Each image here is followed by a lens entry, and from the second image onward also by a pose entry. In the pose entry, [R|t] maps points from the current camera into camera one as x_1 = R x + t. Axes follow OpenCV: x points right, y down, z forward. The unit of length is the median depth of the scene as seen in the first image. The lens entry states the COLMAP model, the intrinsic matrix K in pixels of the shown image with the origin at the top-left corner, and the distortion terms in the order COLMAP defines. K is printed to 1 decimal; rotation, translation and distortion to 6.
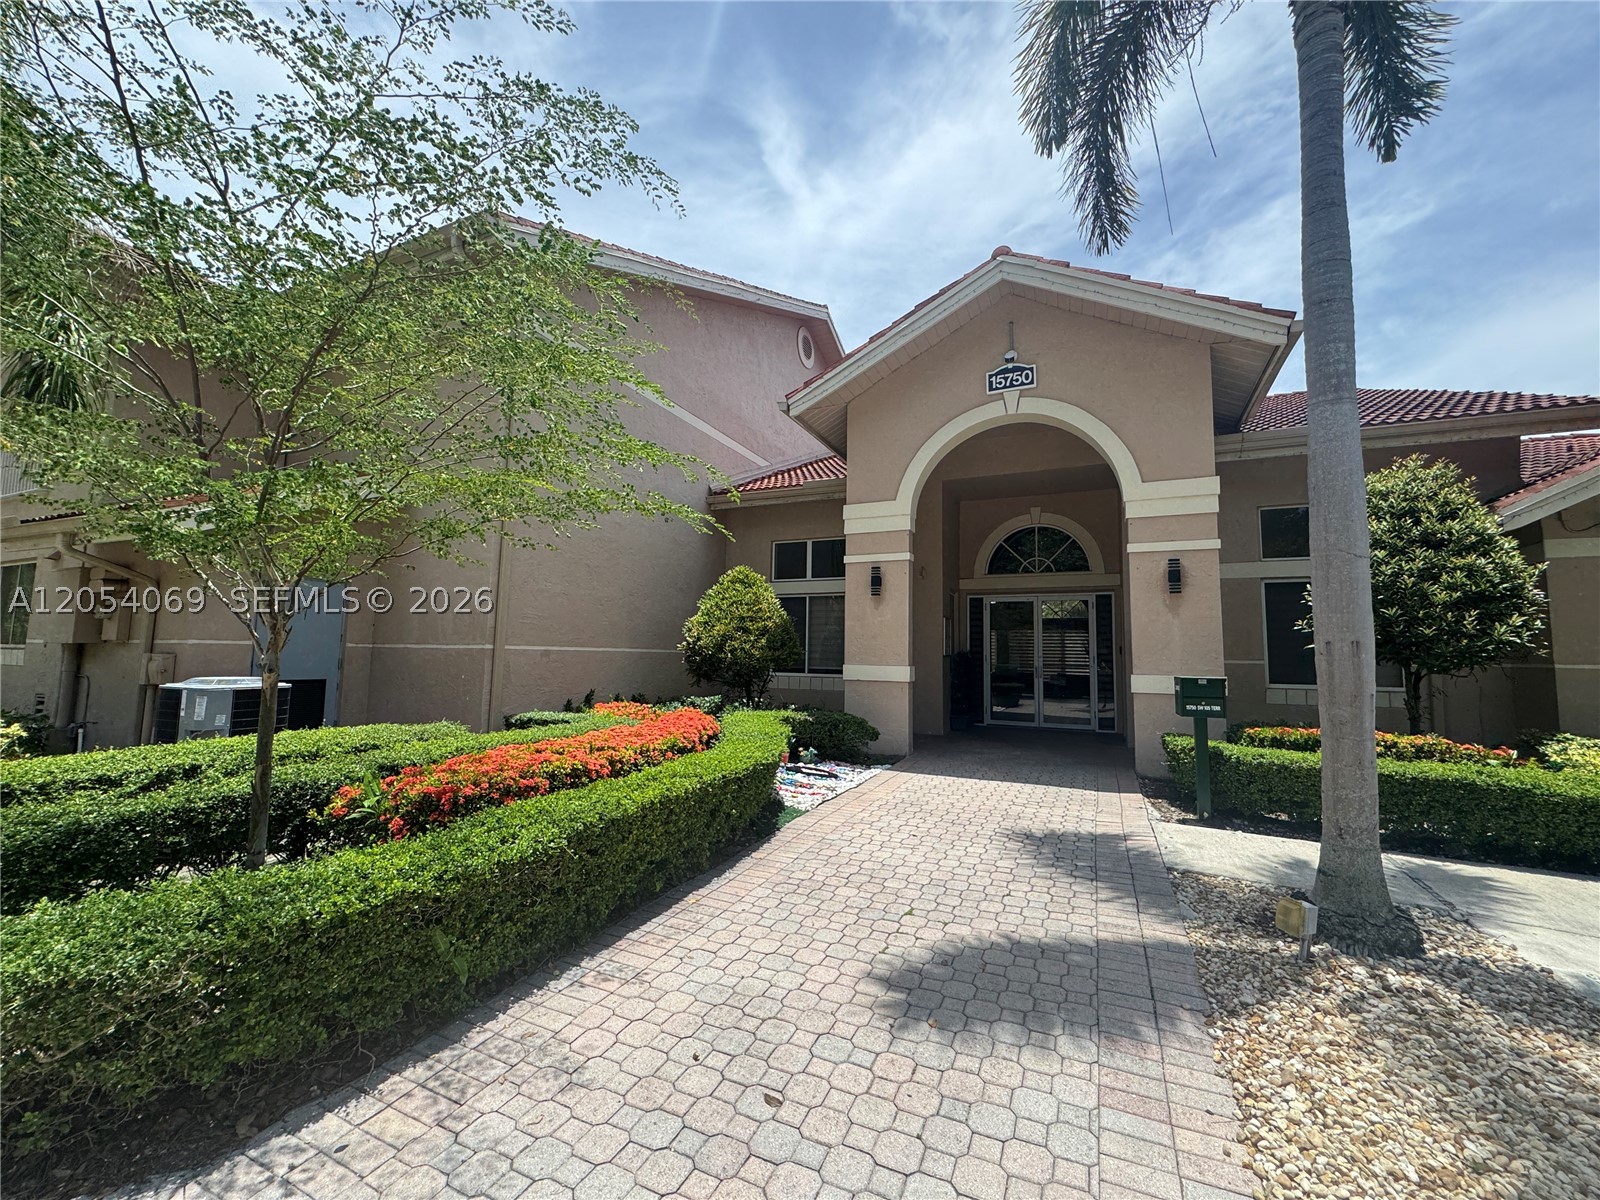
lens RADIAL K [[637.6, 0, 802.7], [0, 637.6, 597.4], [0, 0, 1]] dist [-0.004267, 0.000449]
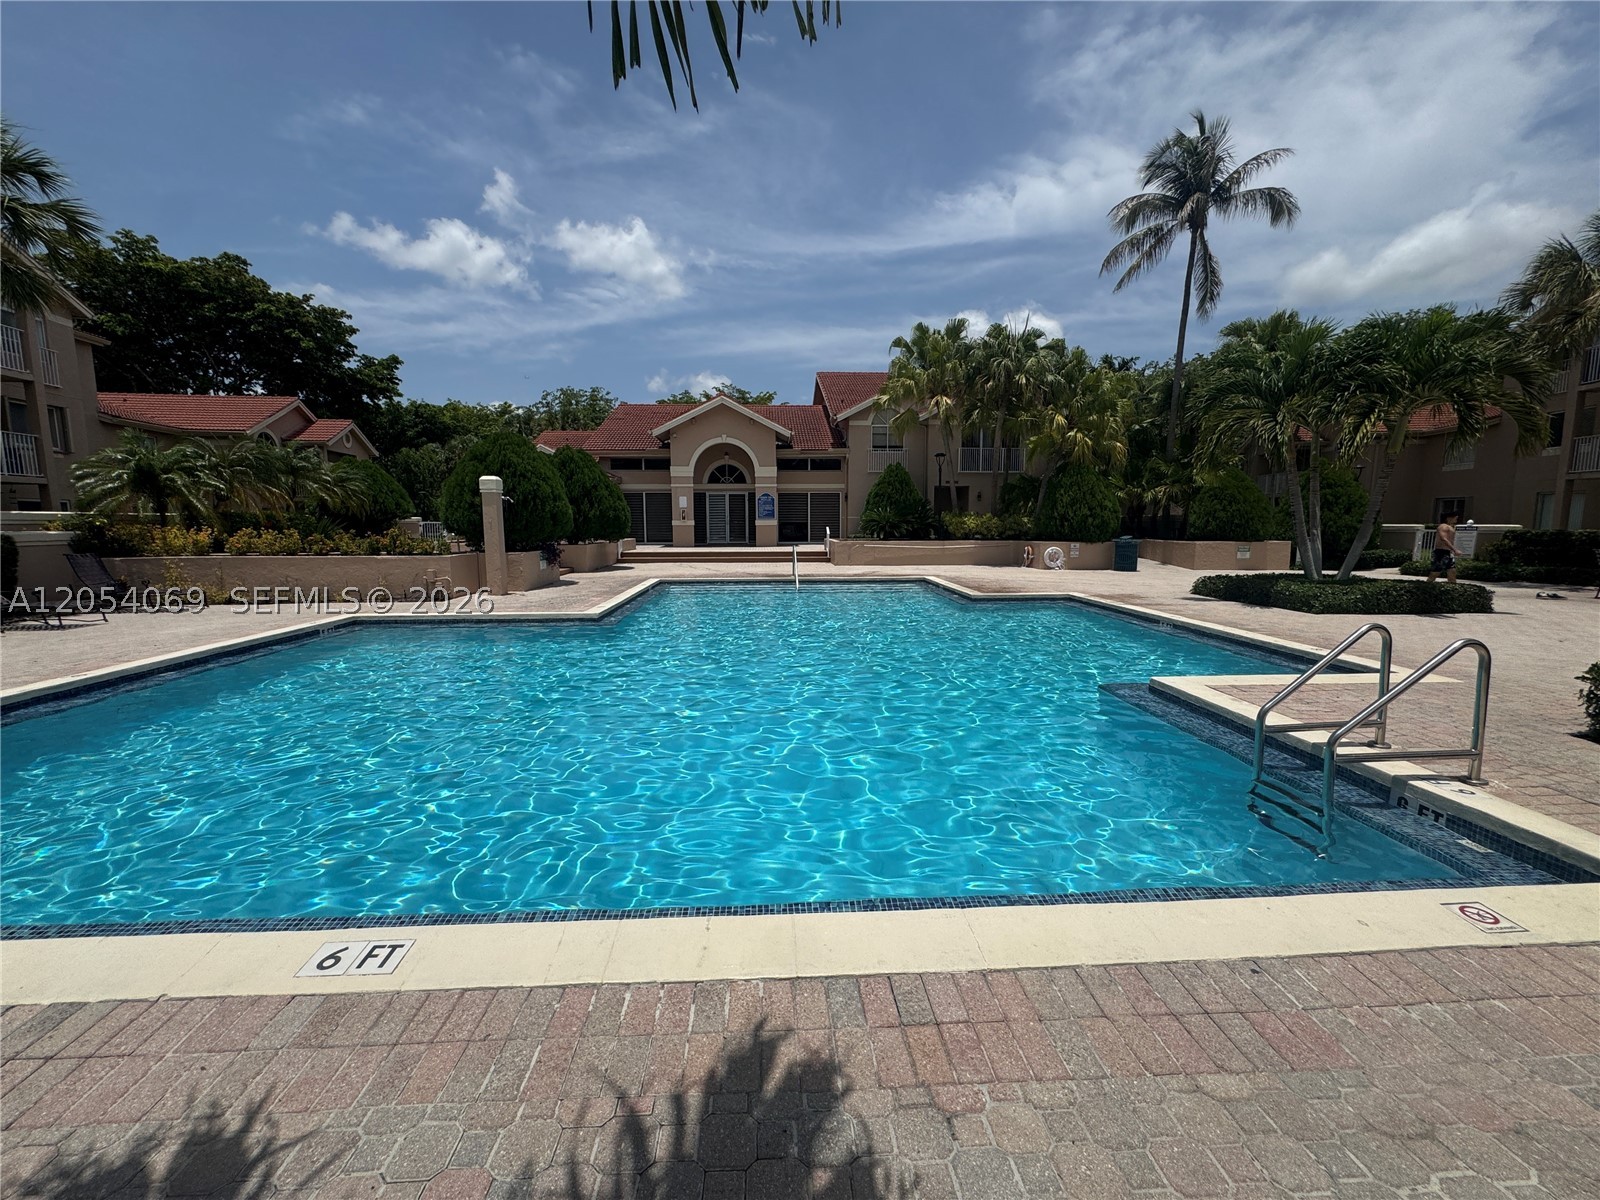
lens RADIAL K [[637.6, 0, 801.4], [0, 637.6, 600.3], [0, 0, 1]] dist [-0.004267, 0.000449]
pose [[0.879563, -0.076918, 0.469524, -0.693662], [-0.023193, 0.978741, 0.203786, -0.124272], [-0.475217, -0.190132, 0.859080, -1.626451]]
